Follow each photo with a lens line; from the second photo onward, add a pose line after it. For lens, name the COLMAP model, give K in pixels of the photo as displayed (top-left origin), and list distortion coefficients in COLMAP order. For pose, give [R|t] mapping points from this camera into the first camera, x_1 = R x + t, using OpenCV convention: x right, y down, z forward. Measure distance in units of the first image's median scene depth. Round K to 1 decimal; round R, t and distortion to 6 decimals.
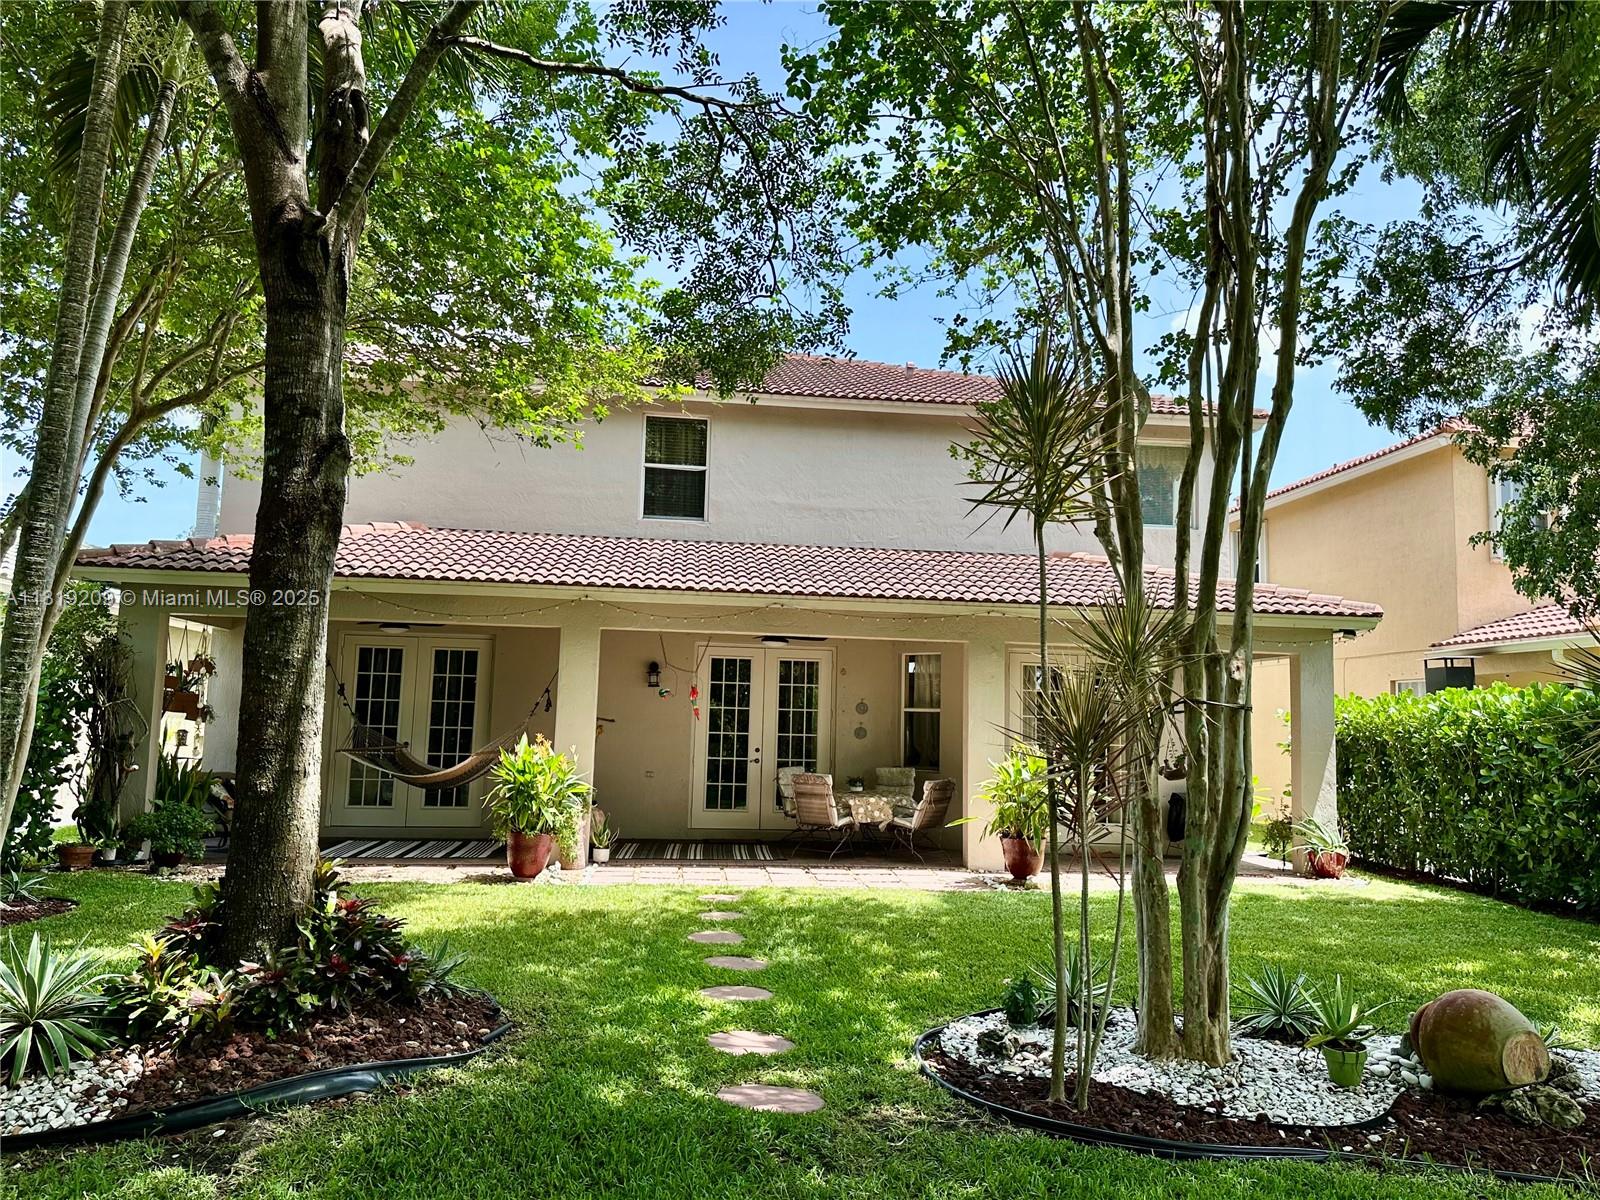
lens RADIAL K [[1129.9, 0, 788.7], [0, 1129.9, 616.2], [0, 0, 1]] dist [0.074036, -0.096165]
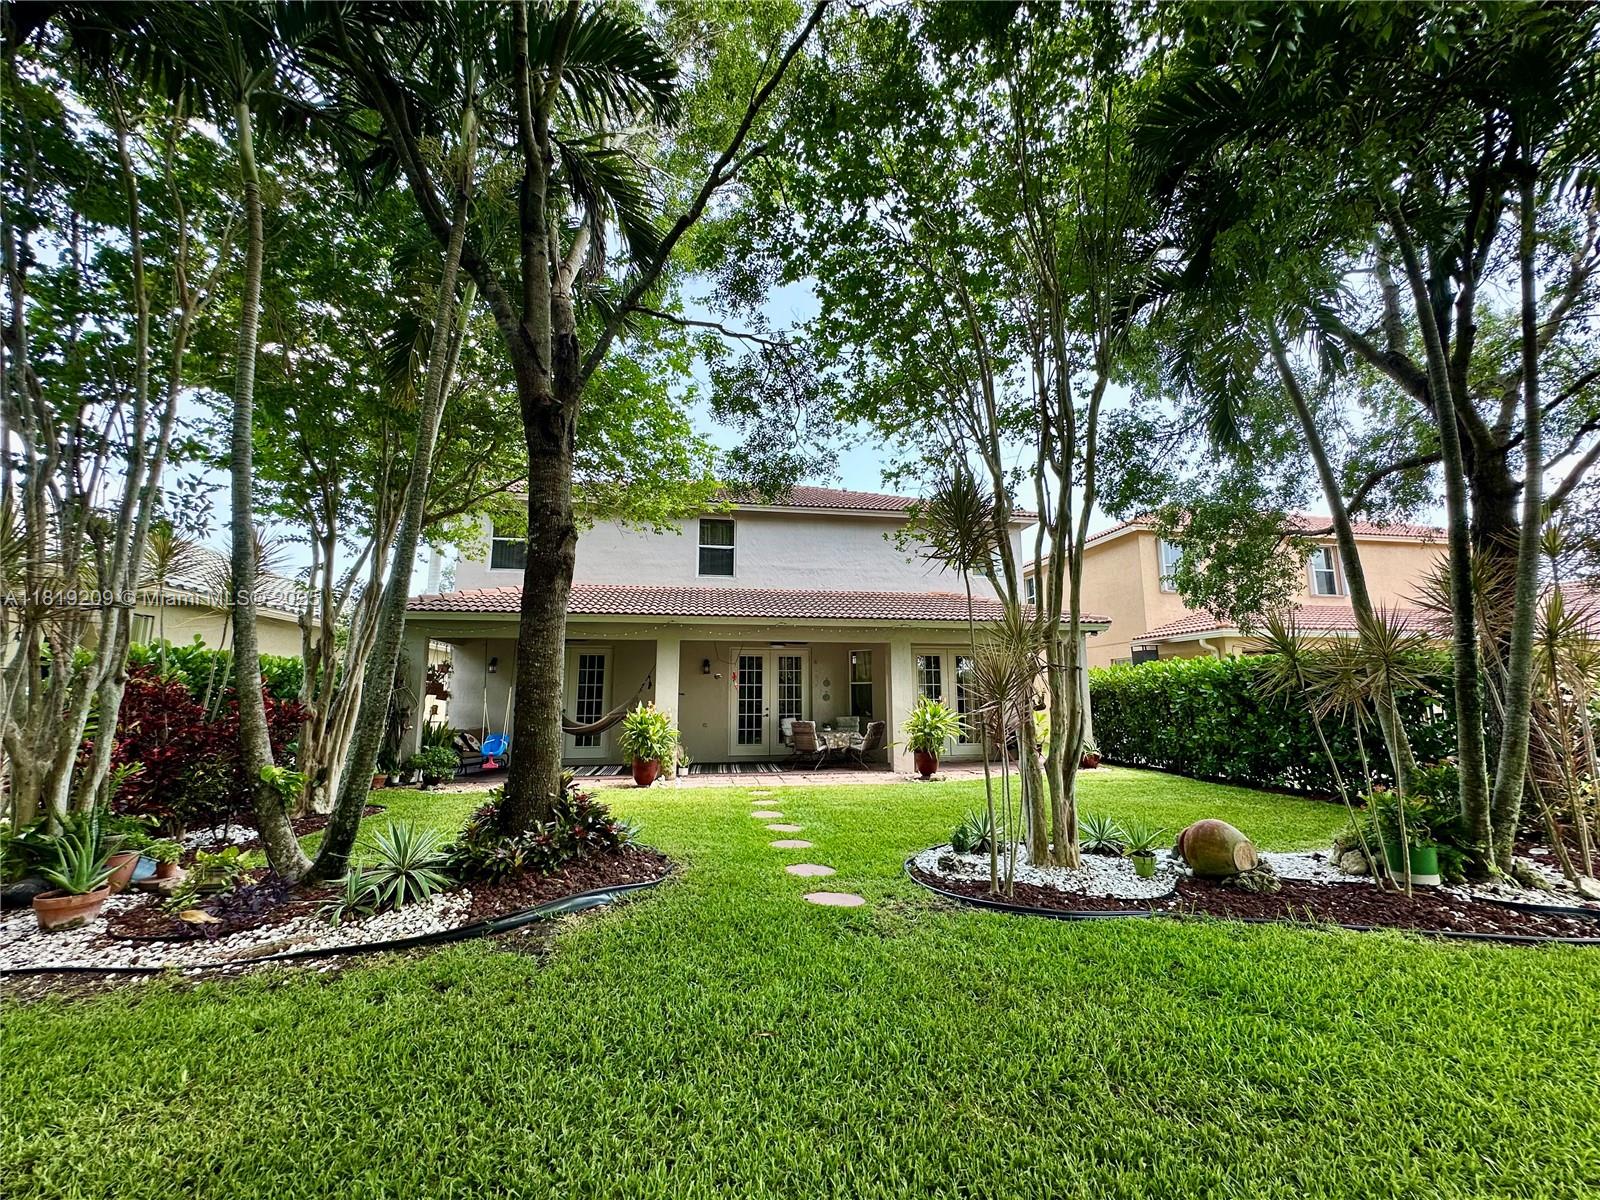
lens RADIAL K [[647.0, 0, 794.8], [0, 647.0, 599.3], [0, 0, 1]] dist [-0.008527, -0.001432]
pose [[0.998109, -0.020894, 0.057816, -0.063941], [0.024030, 0.998248, -0.054078, 0.008975], [-0.056585, 0.055365, 0.996862, -0.001491]]
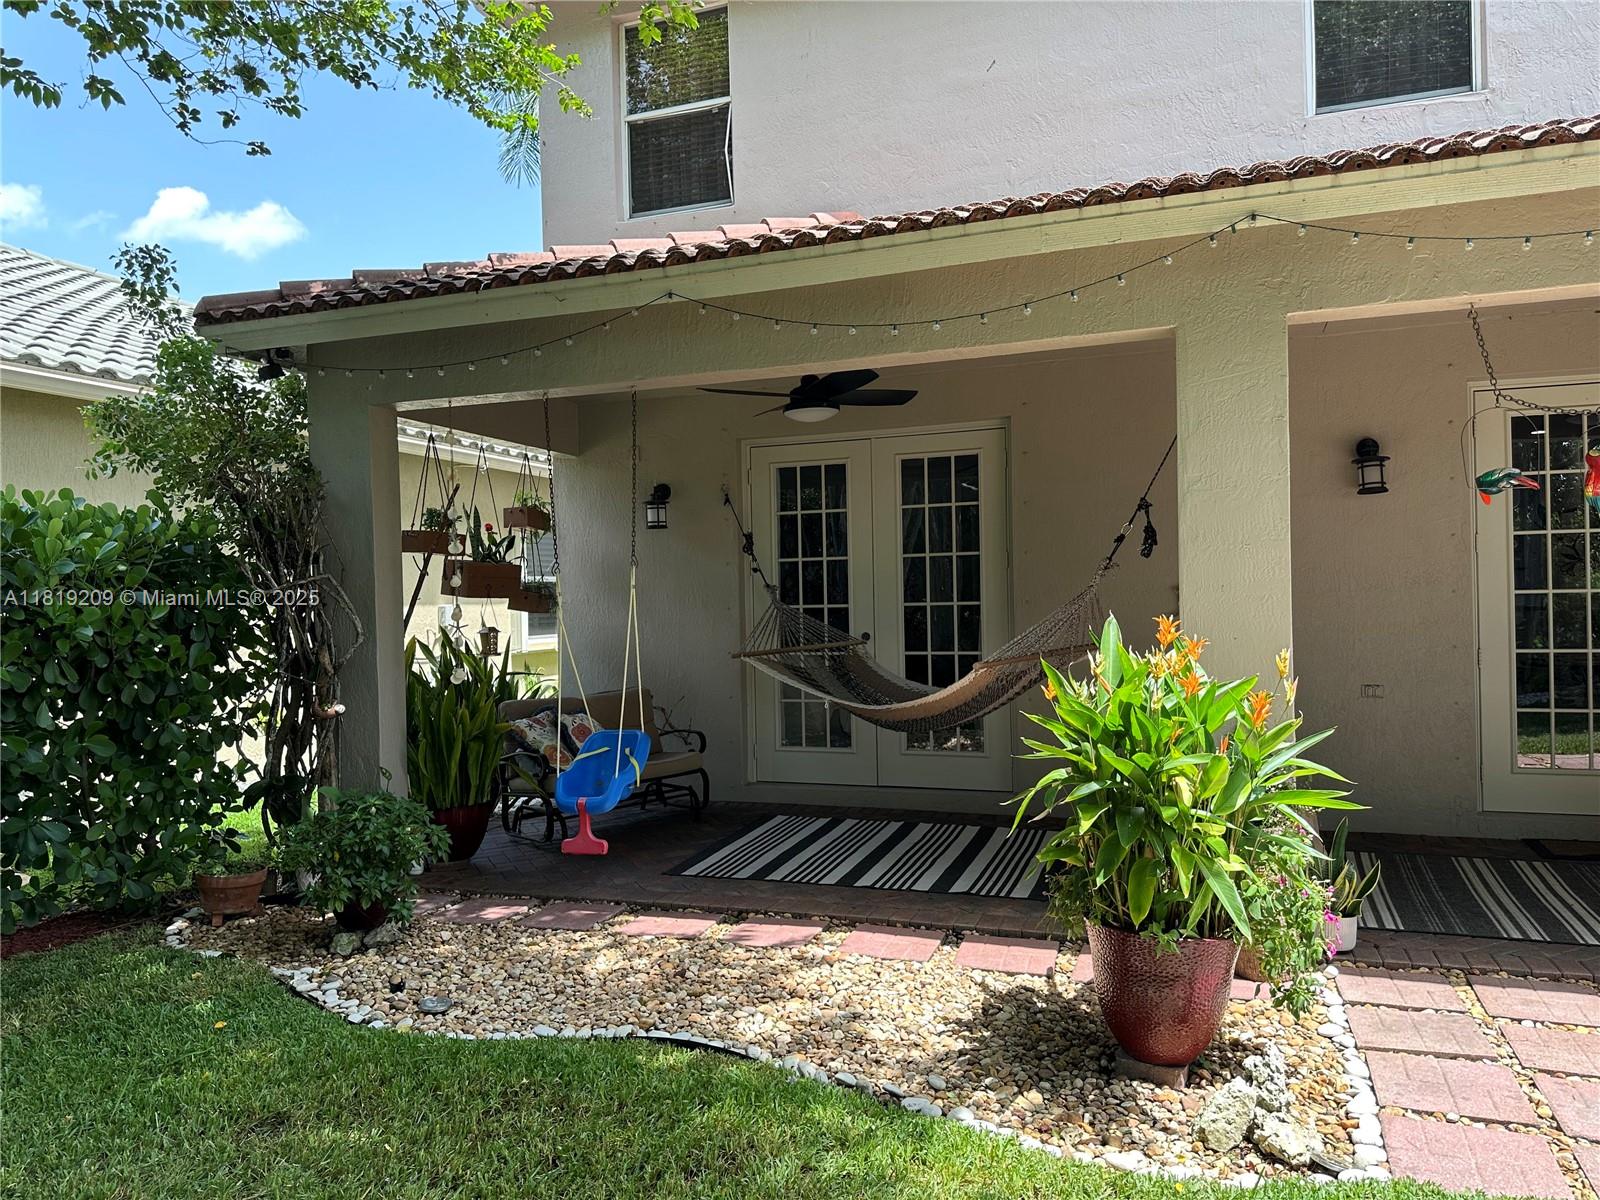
lens RADIAL K [[1129.9, 0, 803.5], [0, 1129.9, 593.1], [0, 0, 1]] dist [0.074036, -0.096165]
pose [[0.902782, -0.048032, -0.427408, -0.209488], [0.088143, 0.993314, 0.074549, 0.077608], [0.420970, -0.104974, 0.900980, 0.806928]]
